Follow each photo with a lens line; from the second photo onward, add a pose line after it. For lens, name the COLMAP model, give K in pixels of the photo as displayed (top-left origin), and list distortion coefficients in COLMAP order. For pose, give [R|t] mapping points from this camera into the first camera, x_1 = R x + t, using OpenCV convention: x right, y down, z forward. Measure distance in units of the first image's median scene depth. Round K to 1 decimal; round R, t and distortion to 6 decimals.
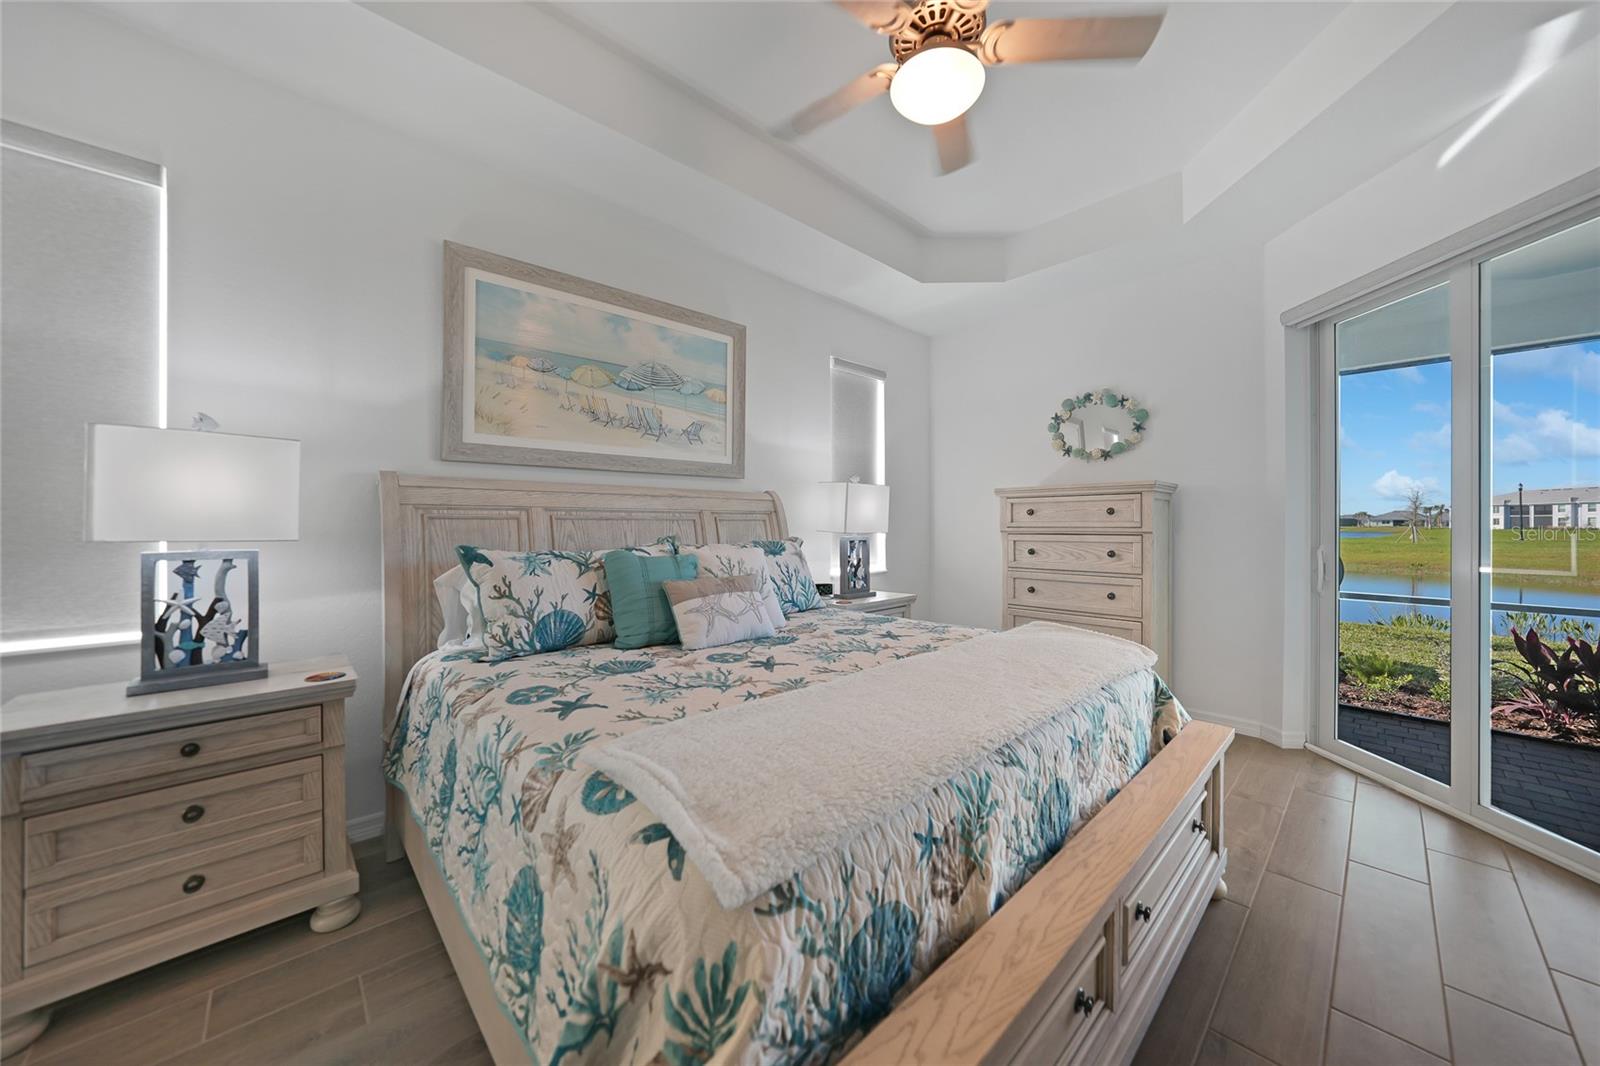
lens RADIAL K [[558.2, 0, 809.6], [0, 558.2, 527.1], [0, 0, 1]] dist [-0.024537, 0.006048]
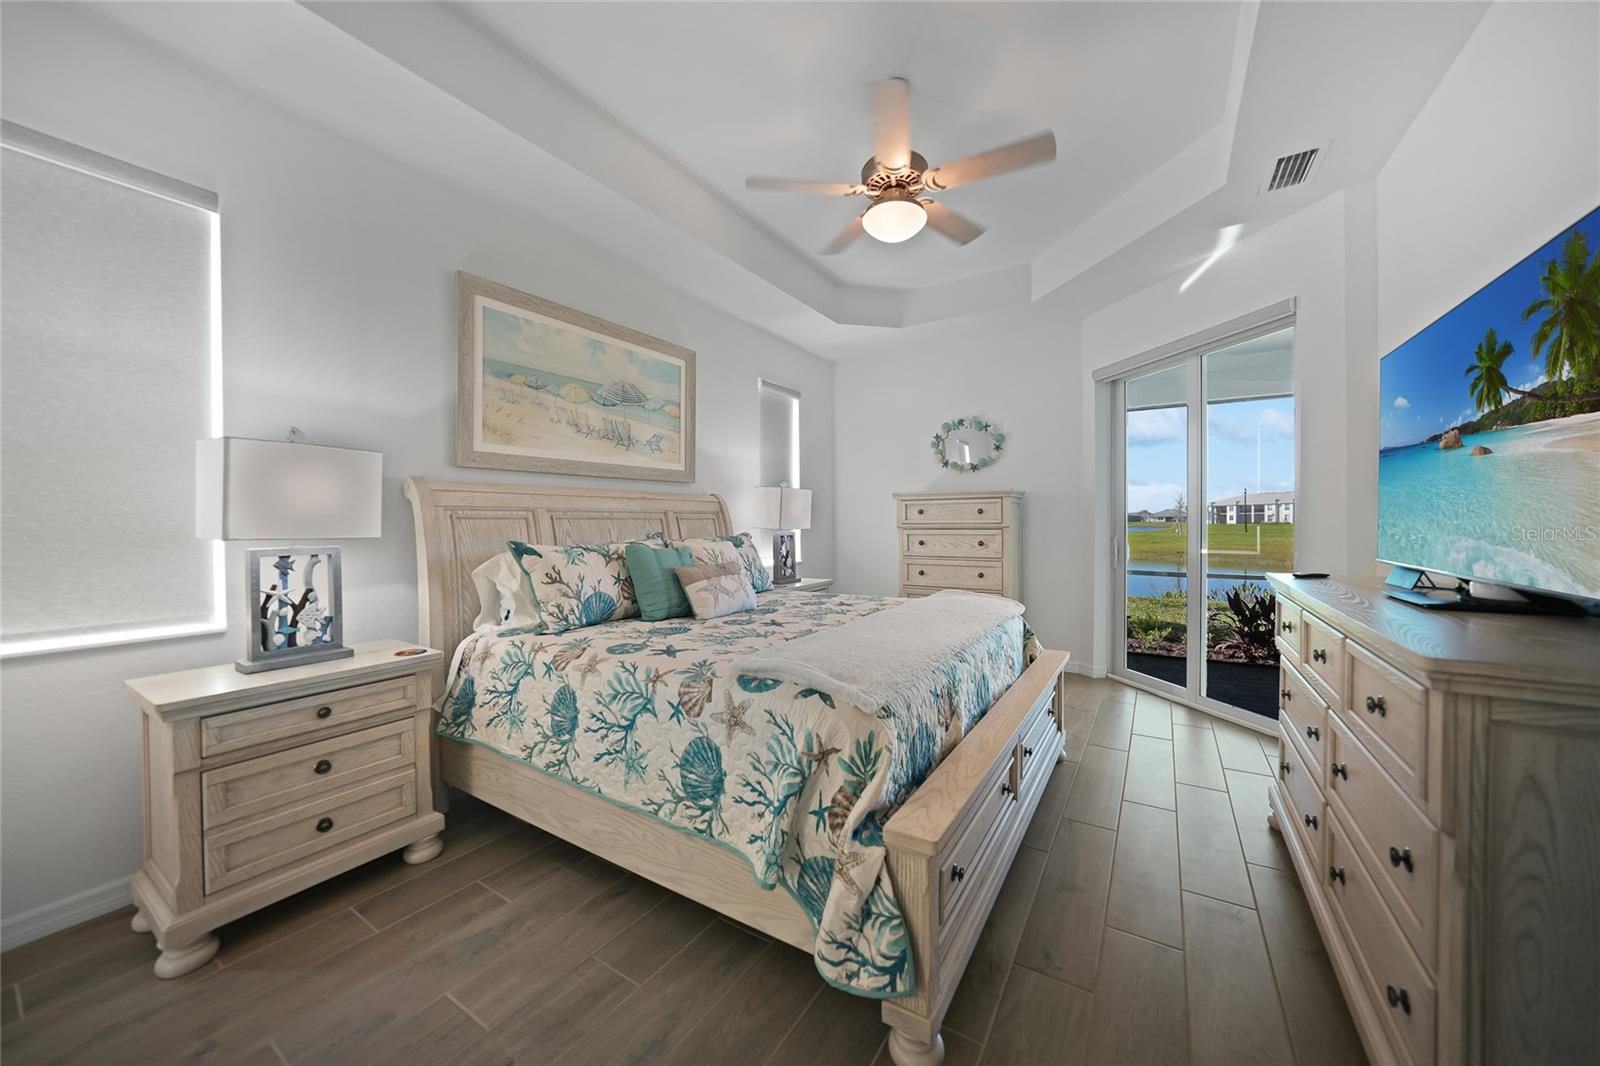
lens RADIAL K [[562.5, 0, 800.4], [0, 562.5, 528.4], [0, 0, 1]] dist [-0.023348, 0.006032]
pose [[0.971927, -0.007325, 0.235170, -0.271115], [0.005955, 0.999961, 0.006536, 0.001361], [-0.235209, -0.004952, 0.971932, -0.286972]]
